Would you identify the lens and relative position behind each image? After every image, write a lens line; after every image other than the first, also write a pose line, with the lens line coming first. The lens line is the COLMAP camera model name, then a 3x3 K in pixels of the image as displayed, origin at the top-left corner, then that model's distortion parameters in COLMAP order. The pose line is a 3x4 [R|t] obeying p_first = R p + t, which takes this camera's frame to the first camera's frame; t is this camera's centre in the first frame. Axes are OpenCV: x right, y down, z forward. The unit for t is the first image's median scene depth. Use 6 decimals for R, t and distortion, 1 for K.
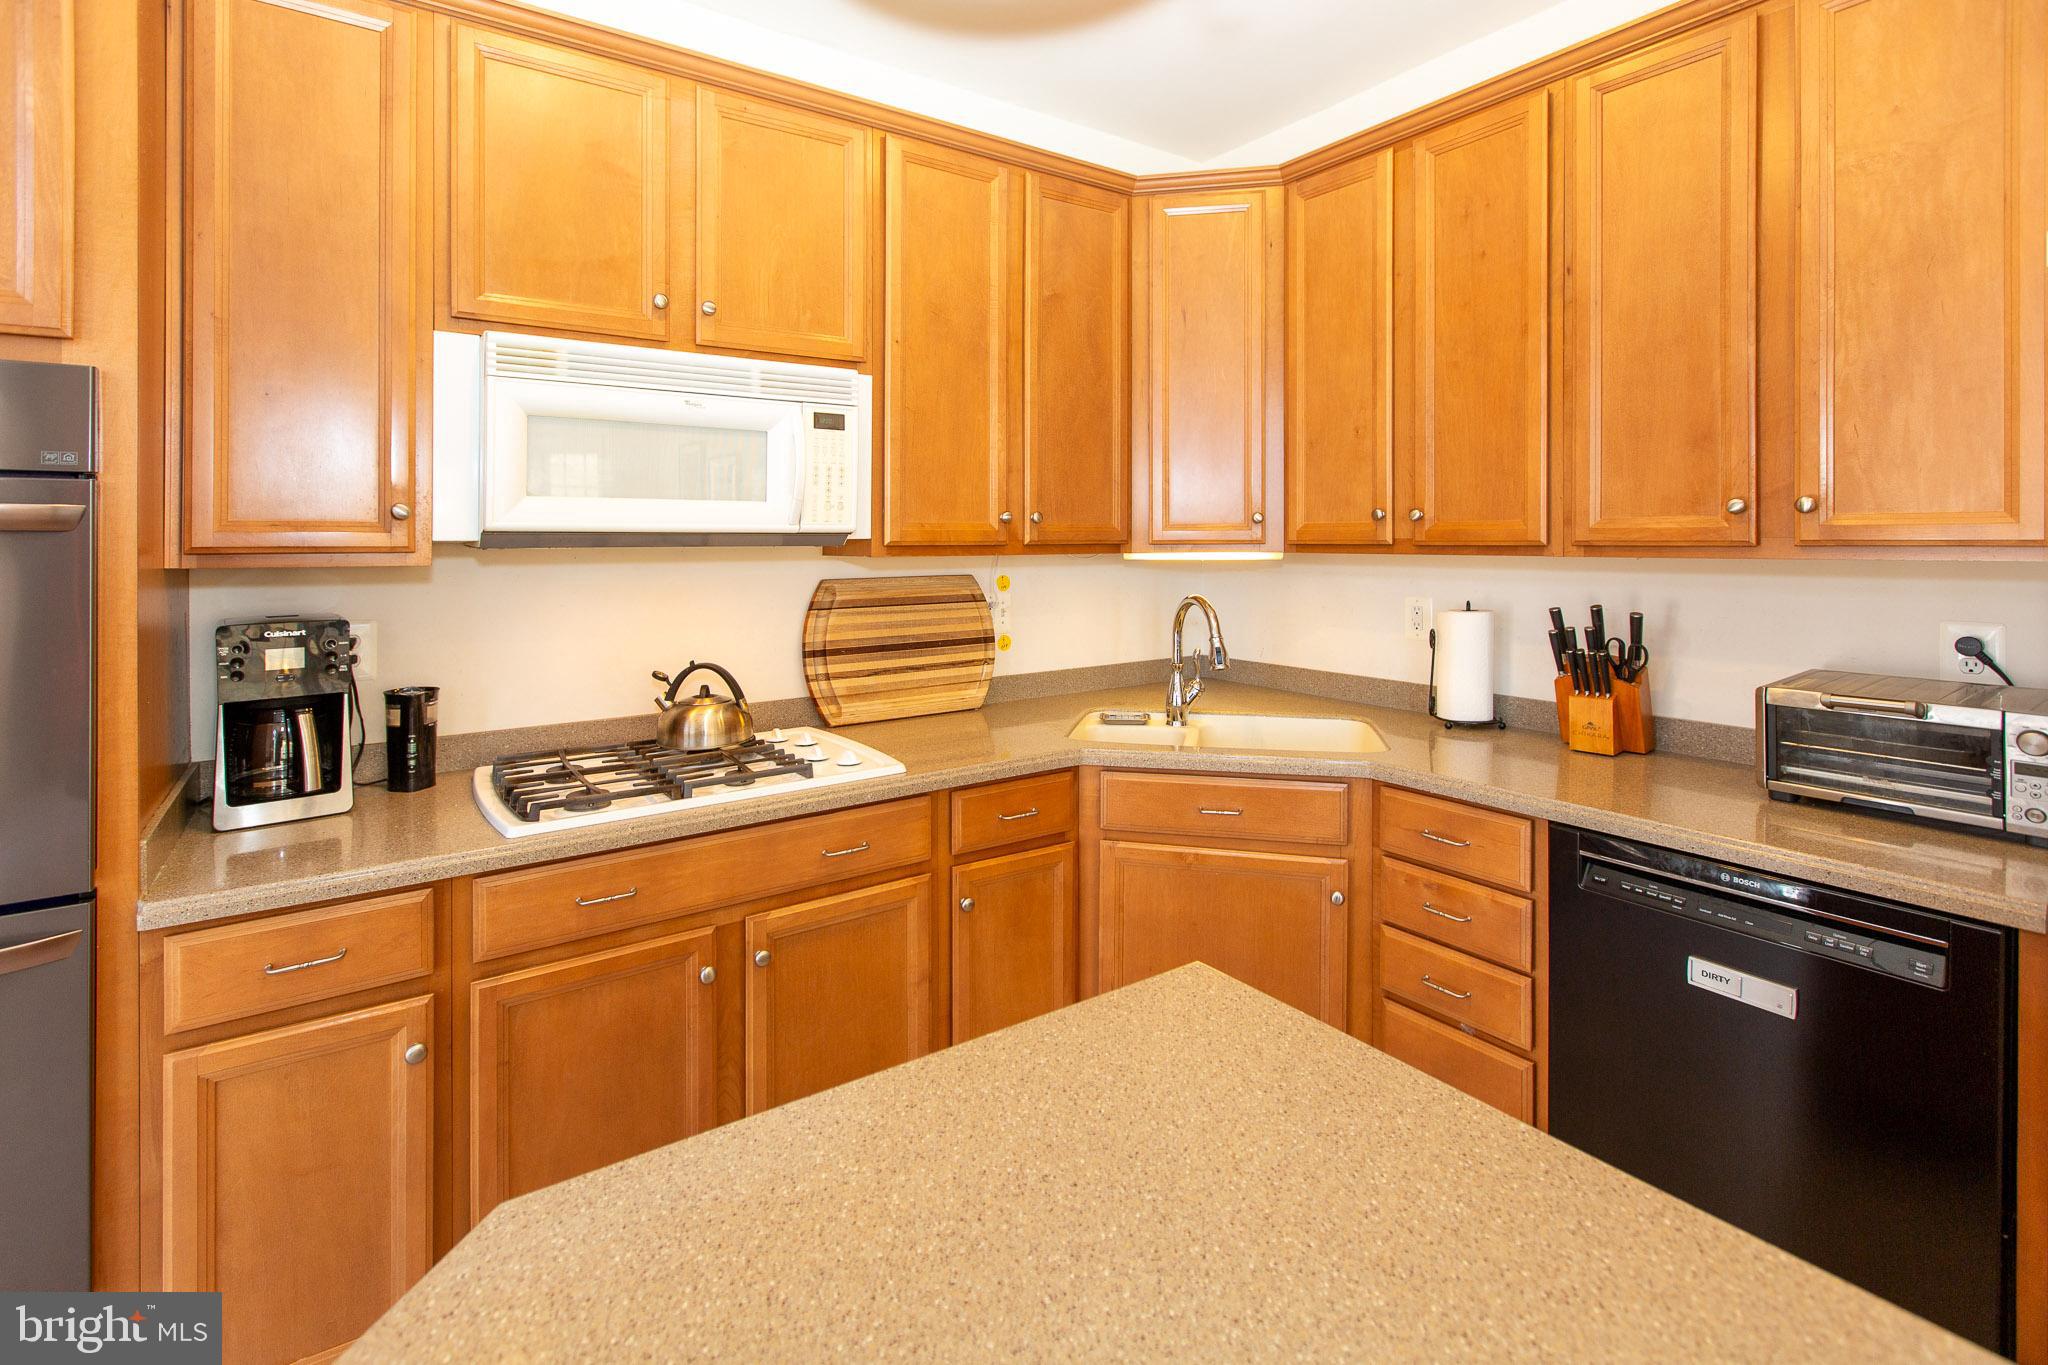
lens RADIAL K [[941.3, 0, 984.7], [0, 941.3, 543.6], [0, 0, 1]] dist [0.000792, -0.000014]
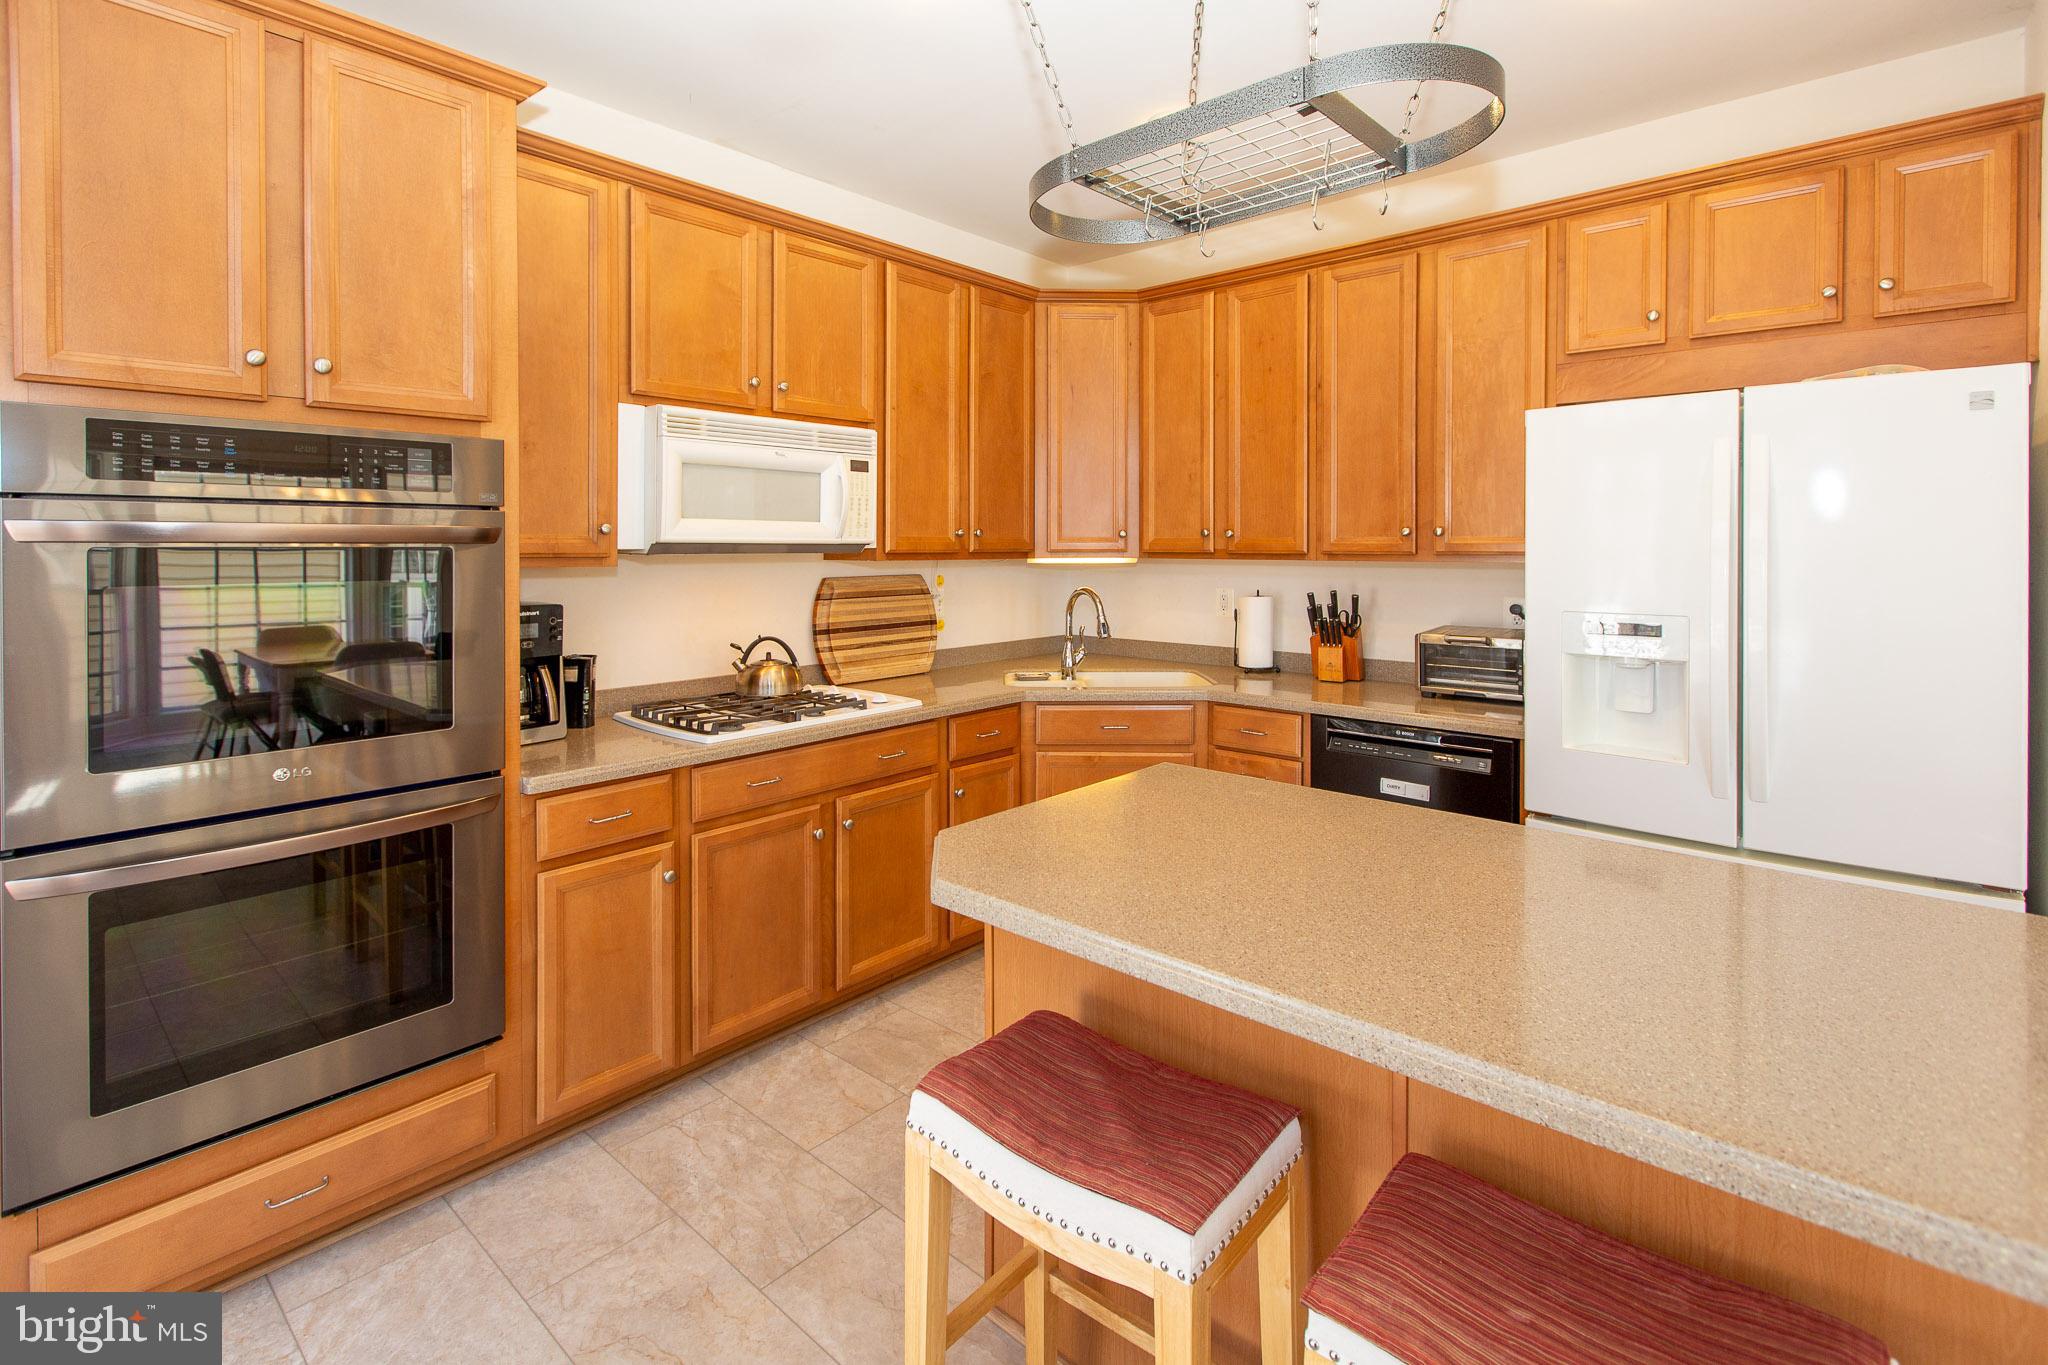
lens RADIAL K [[944.8, 0, 983.0], [0, 944.8, 548.6], [0, 0, 1]] dist [-0.000342, -0.000003]
pose [[0.972723, 0.003356, 0.231946, -0.311298], [-0.003114, 0.999994, -0.001413, -0.002825], [-0.231950, 0.000653, 0.972728, -0.437397]]
